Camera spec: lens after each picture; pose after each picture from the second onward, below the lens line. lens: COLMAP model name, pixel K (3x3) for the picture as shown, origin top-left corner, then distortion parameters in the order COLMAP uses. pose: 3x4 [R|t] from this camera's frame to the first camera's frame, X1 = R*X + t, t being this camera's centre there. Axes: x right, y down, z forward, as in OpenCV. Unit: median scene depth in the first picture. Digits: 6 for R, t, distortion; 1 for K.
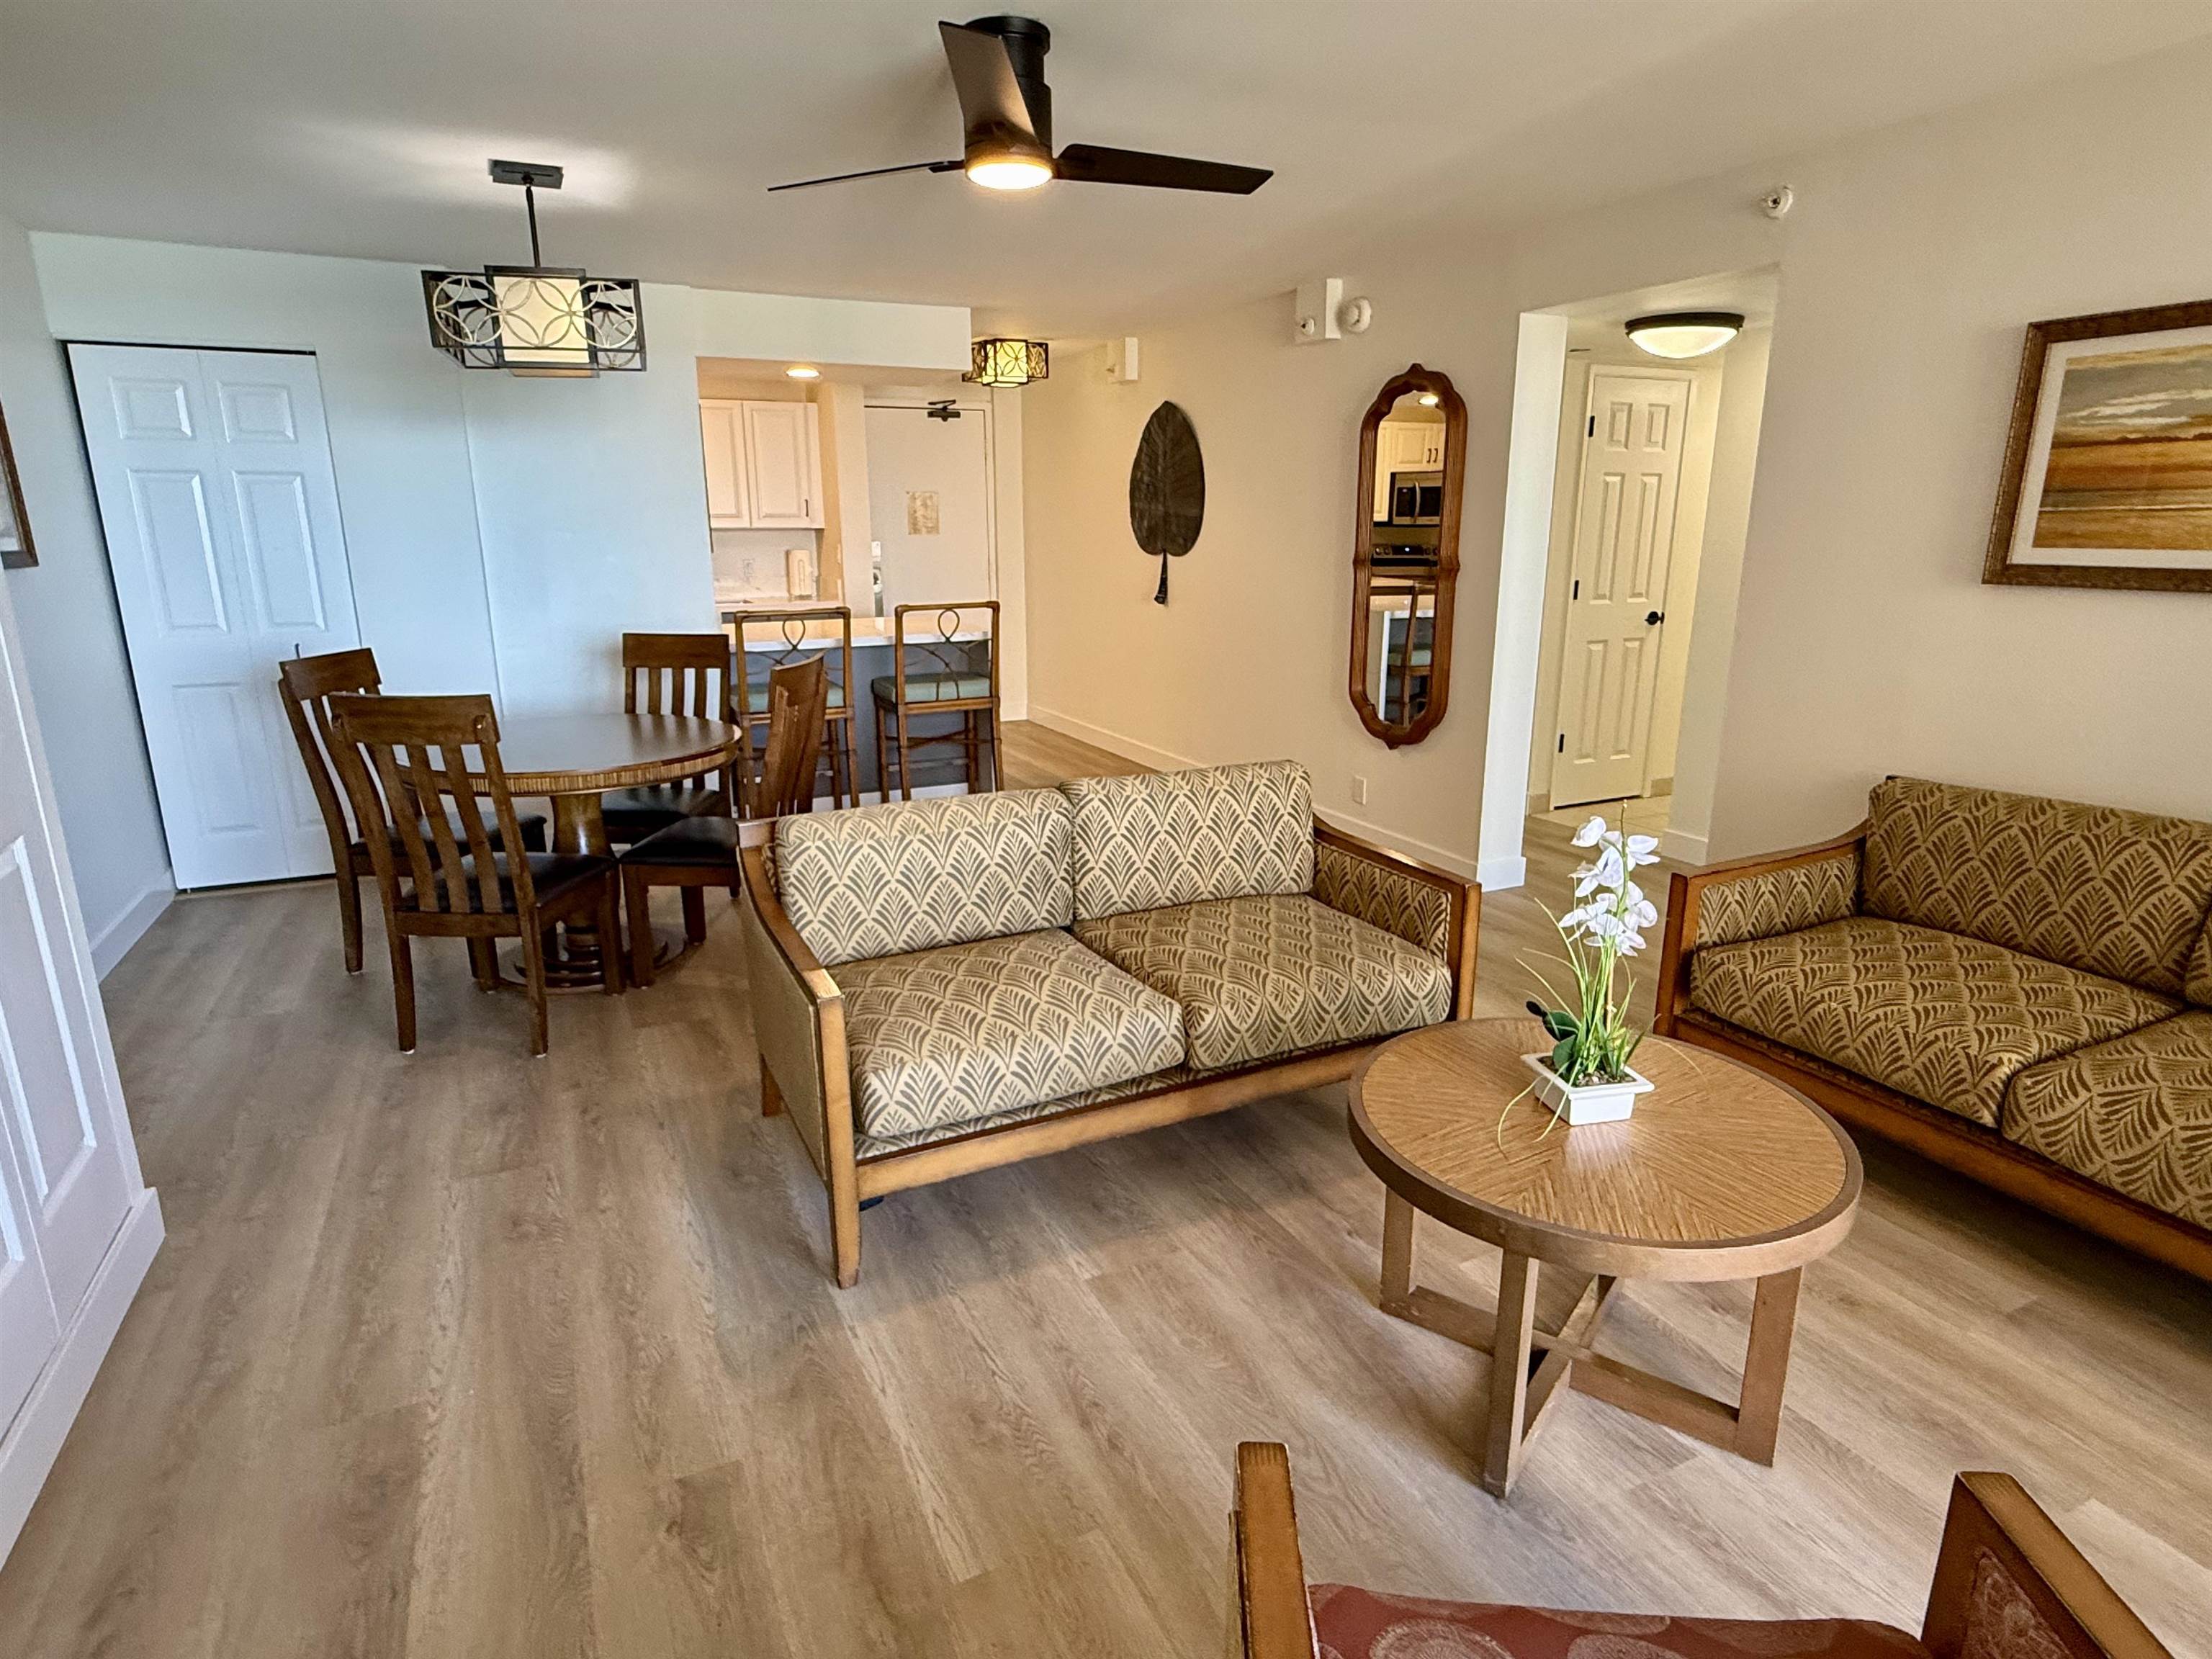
lens RADIAL K [[1208.3, 0, 1097.9], [0, 1208.3, 837.3], [0, 0, 1]] dist [-0.000293, 0.000452]
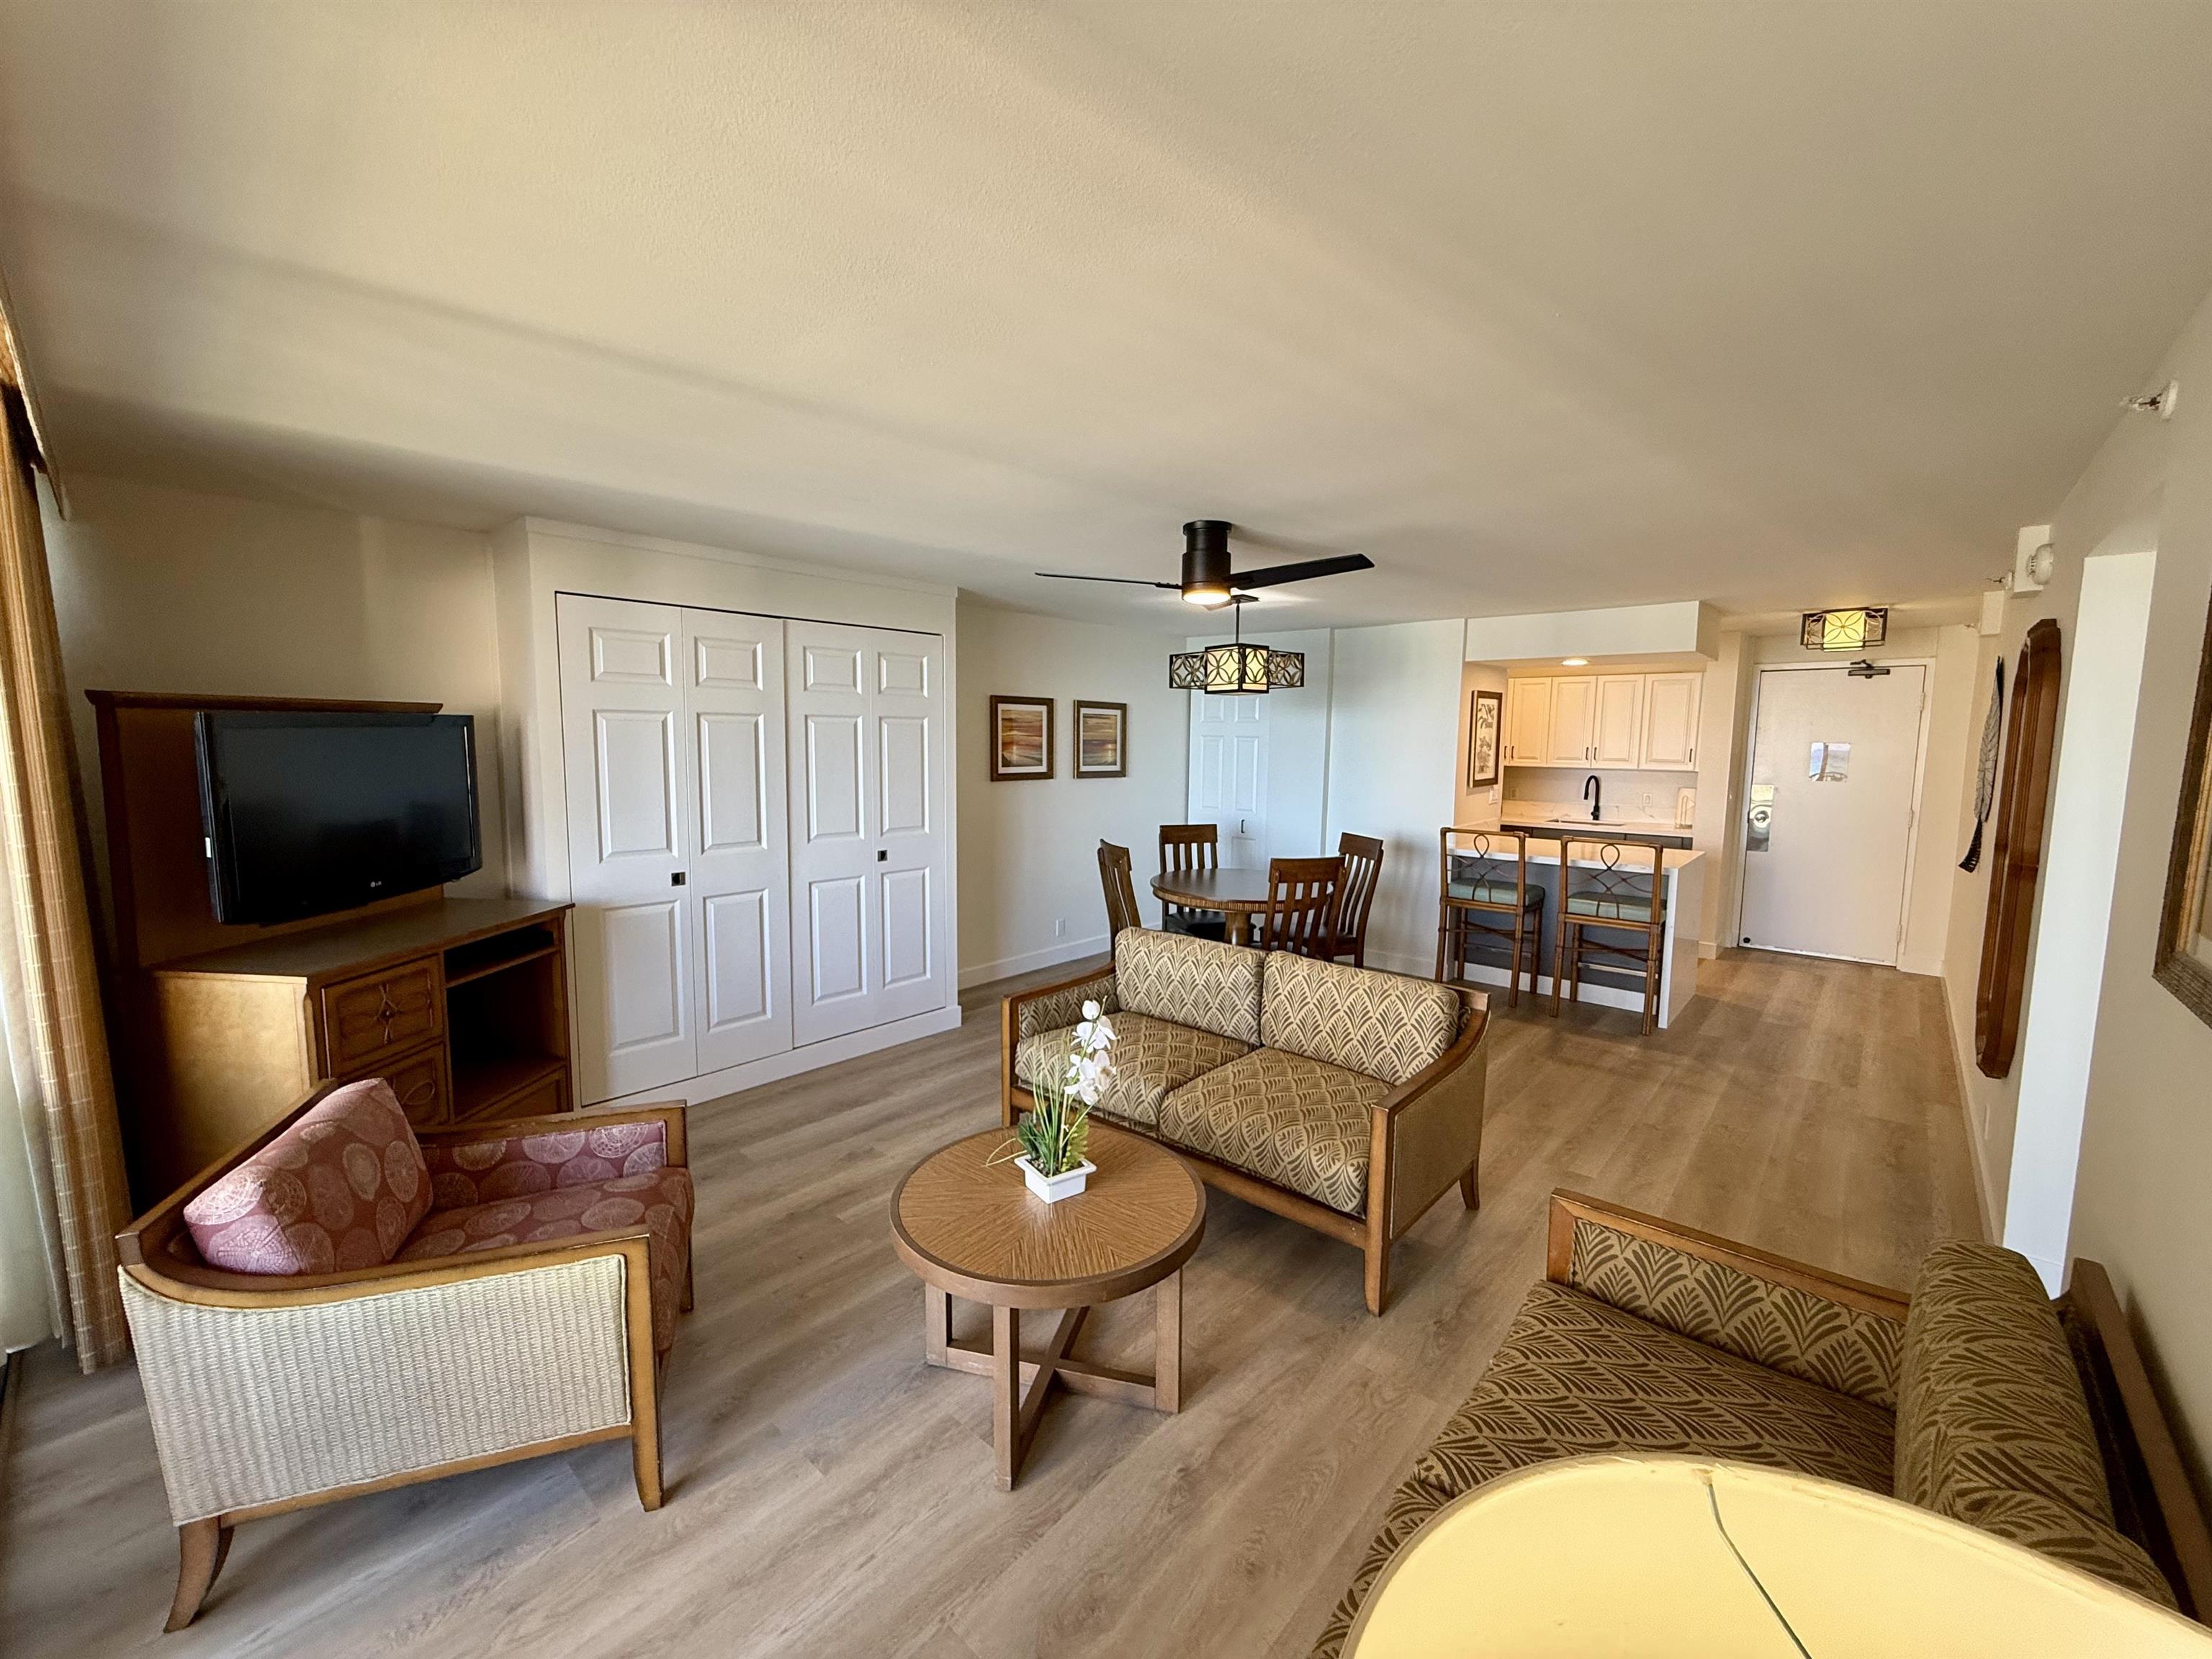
lens RADIAL K [[881.9, 0, 1097.0], [0, 881.9, 830.4], [0, 0, 1]] dist [0.001299, -0.000595]
pose [[0.381084, 0.106901, -0.918339, 0.939868], [-0.248250, 0.968647, 0.009741, -0.157100], [0.890588, 0.224265, 0.395674, 0.351601]]
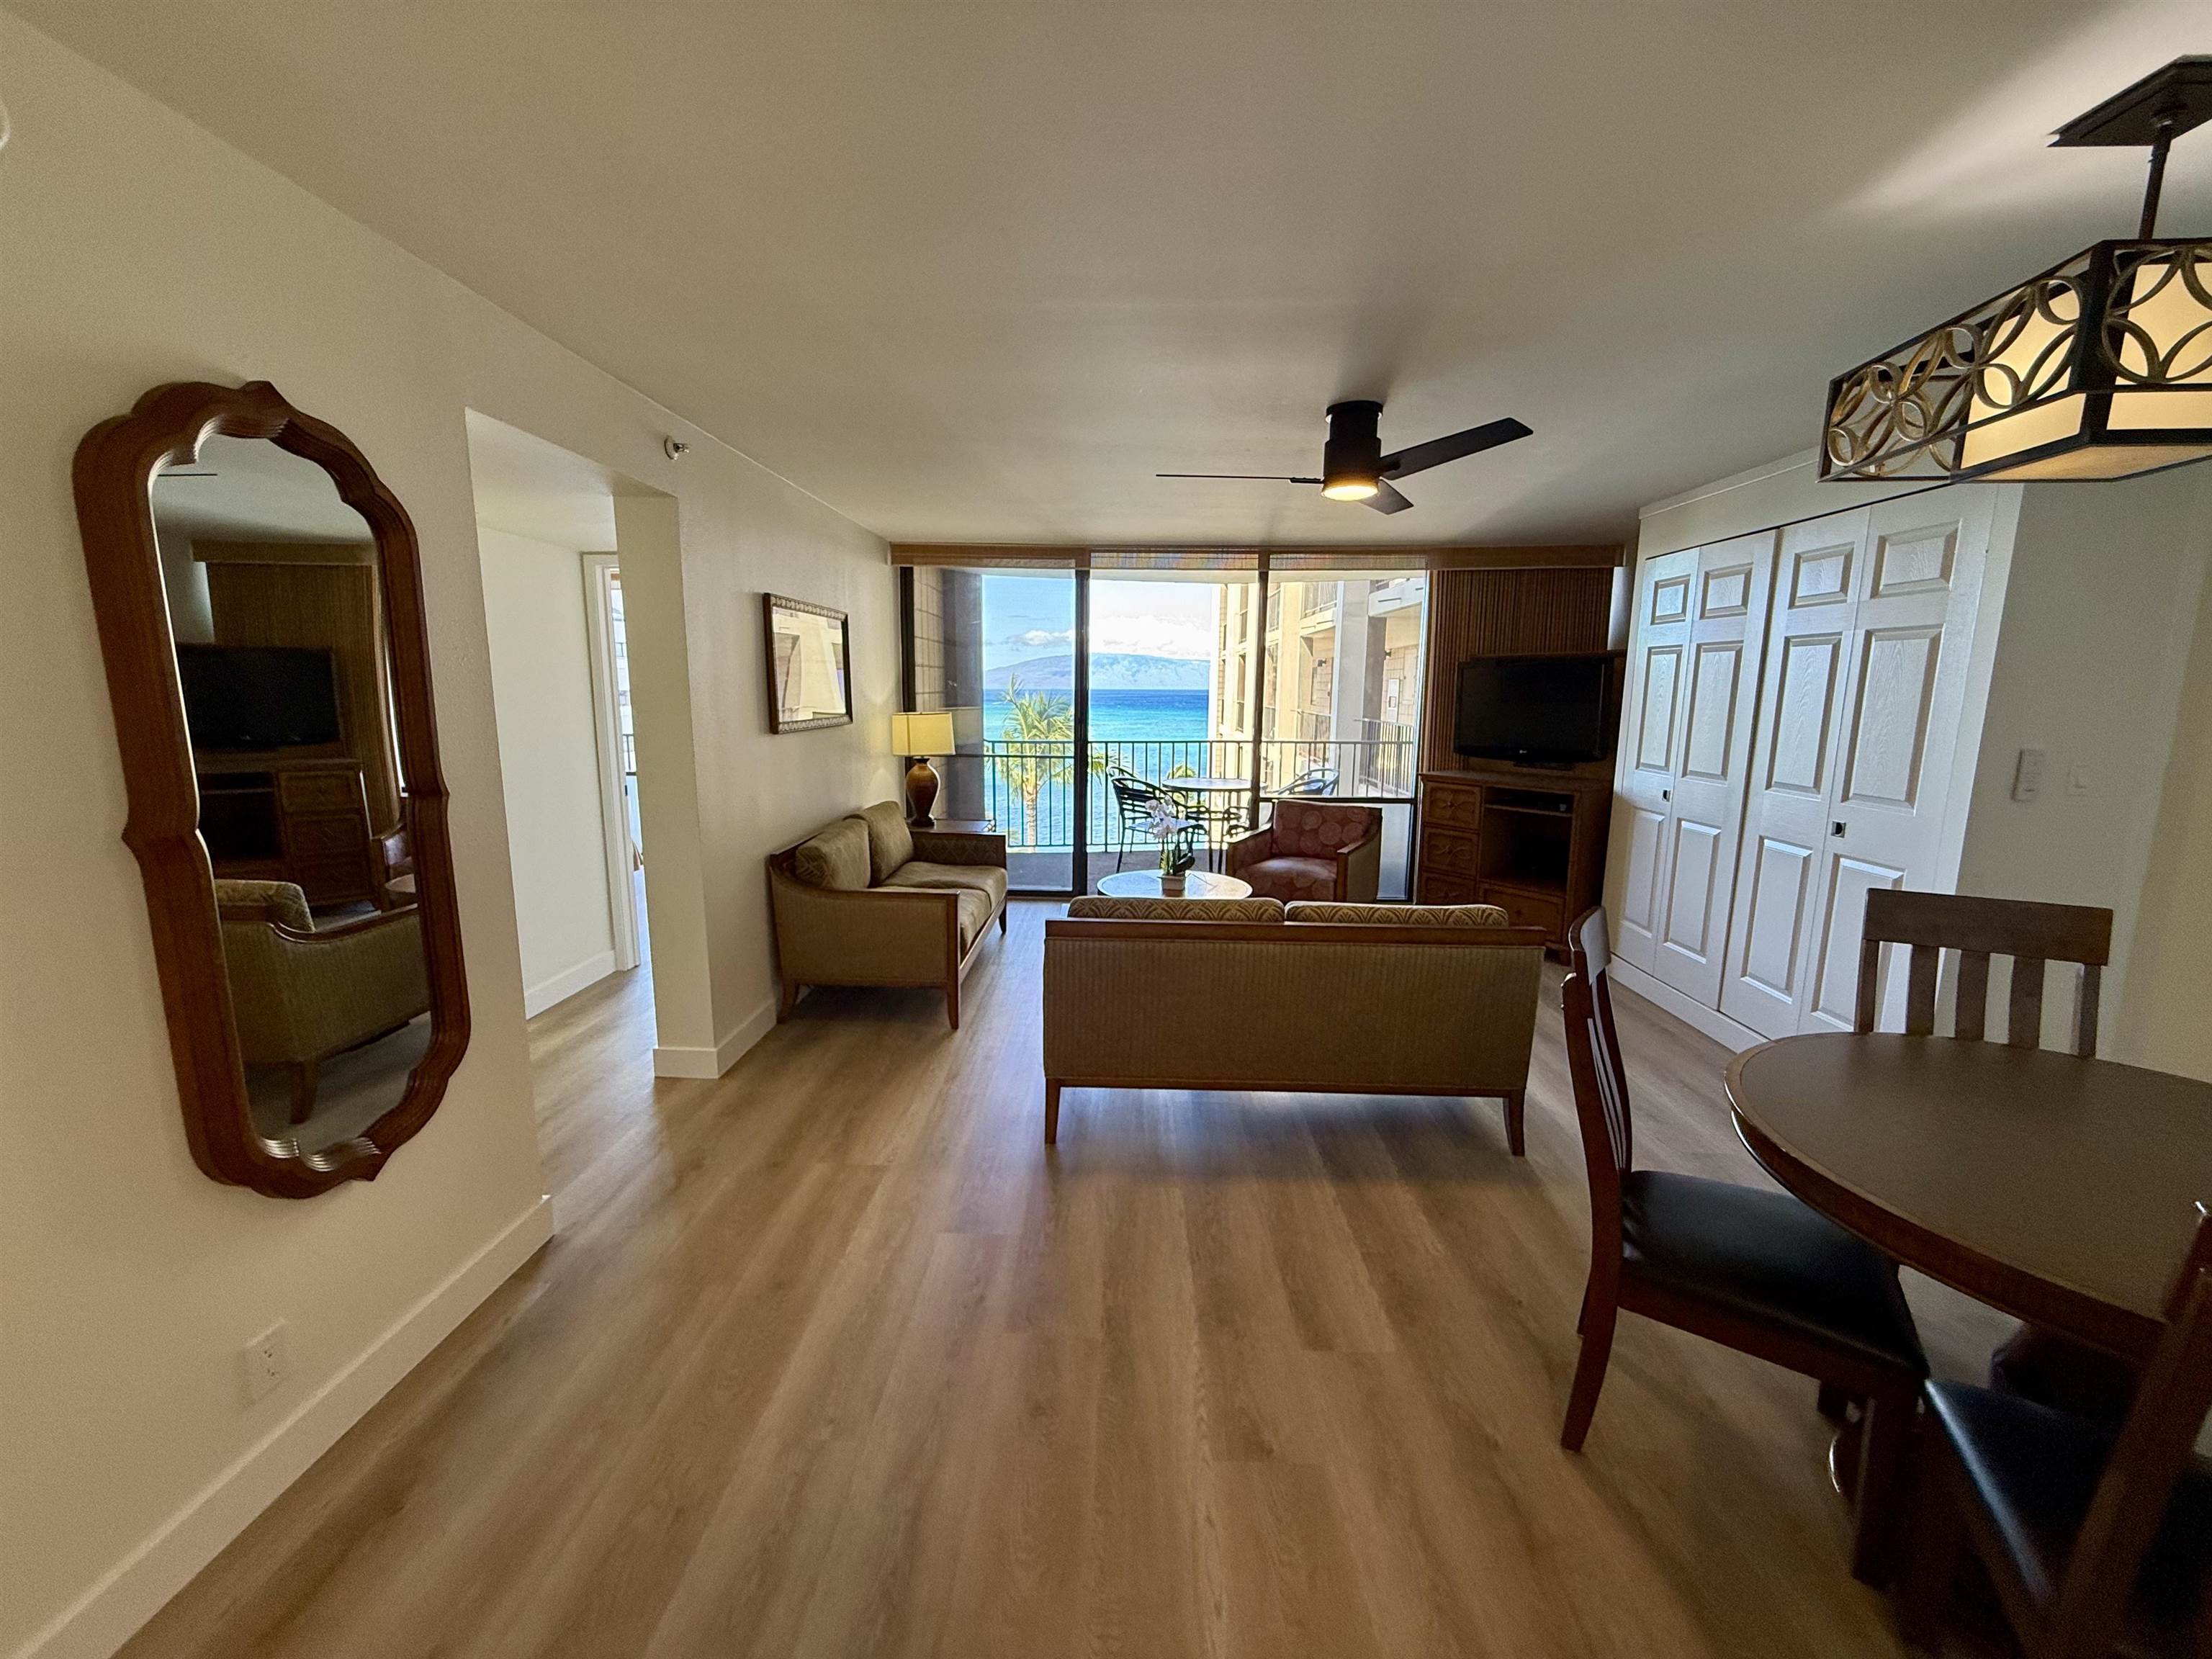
lens RADIAL K [[881.9, 0, 1095.2], [0, 881.9, 829.9], [0, 0, 1]] dist [0.001299, -0.000595]
pose [[-0.886181, -0.075617, 0.457126, -0.289696], [0.116629, 0.918422, 0.378020, -0.525011], [-0.448420, 0.388308, -0.805069, 1.923733]]
